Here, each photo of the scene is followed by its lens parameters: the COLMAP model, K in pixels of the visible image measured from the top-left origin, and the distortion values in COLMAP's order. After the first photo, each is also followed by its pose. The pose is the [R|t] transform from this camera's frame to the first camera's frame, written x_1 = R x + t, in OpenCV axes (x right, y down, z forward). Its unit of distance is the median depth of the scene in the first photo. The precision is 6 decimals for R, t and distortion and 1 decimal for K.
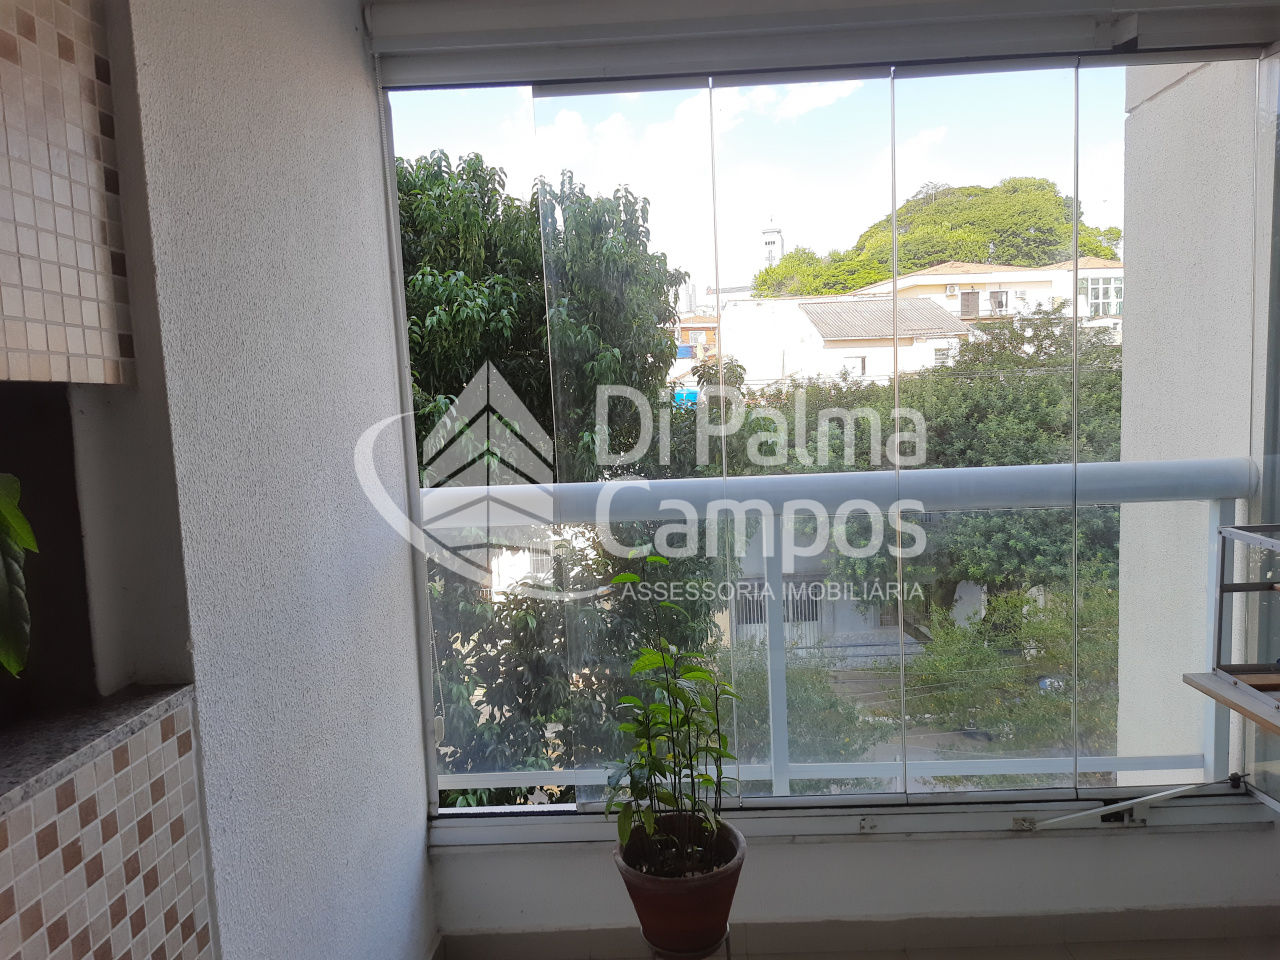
lens RADIAL K [[899.7, 0, 640.0], [0, 899.7, 480.0], [0, 0, 1]] dist [0.001328, -0.000723]
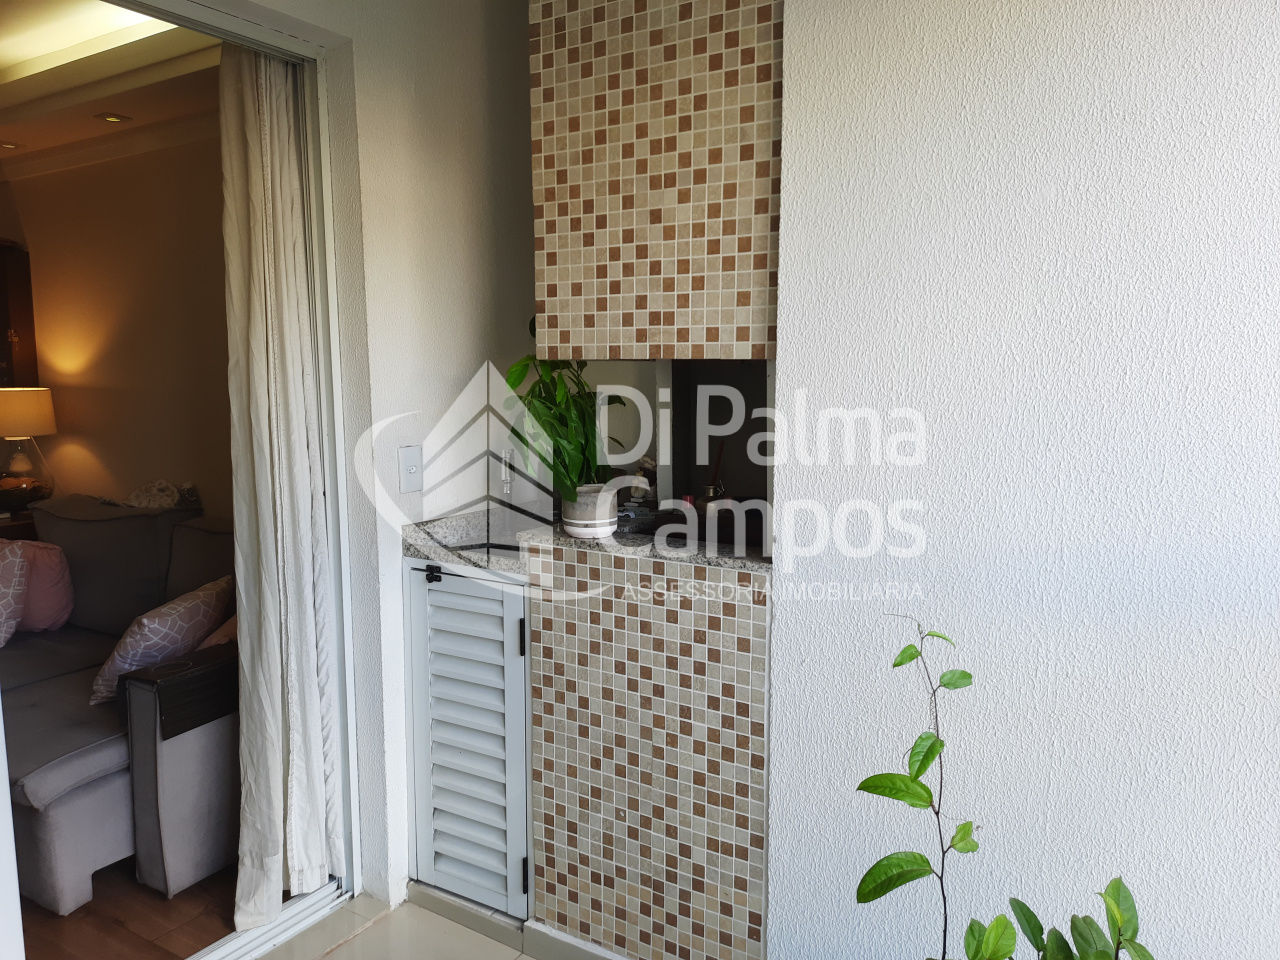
lens RADIAL K [[899.7, 0, 640.0], [0, 899.7, 480.0], [0, 0, 1]] dist [0.001328, -0.000723]
pose [[-0.478197, 0.160067, -0.863543, 0.574029], [-0.056856, 0.975546, 0.212313, -0.138806], [0.876411, 0.150625, -0.457402, 0.996303]]
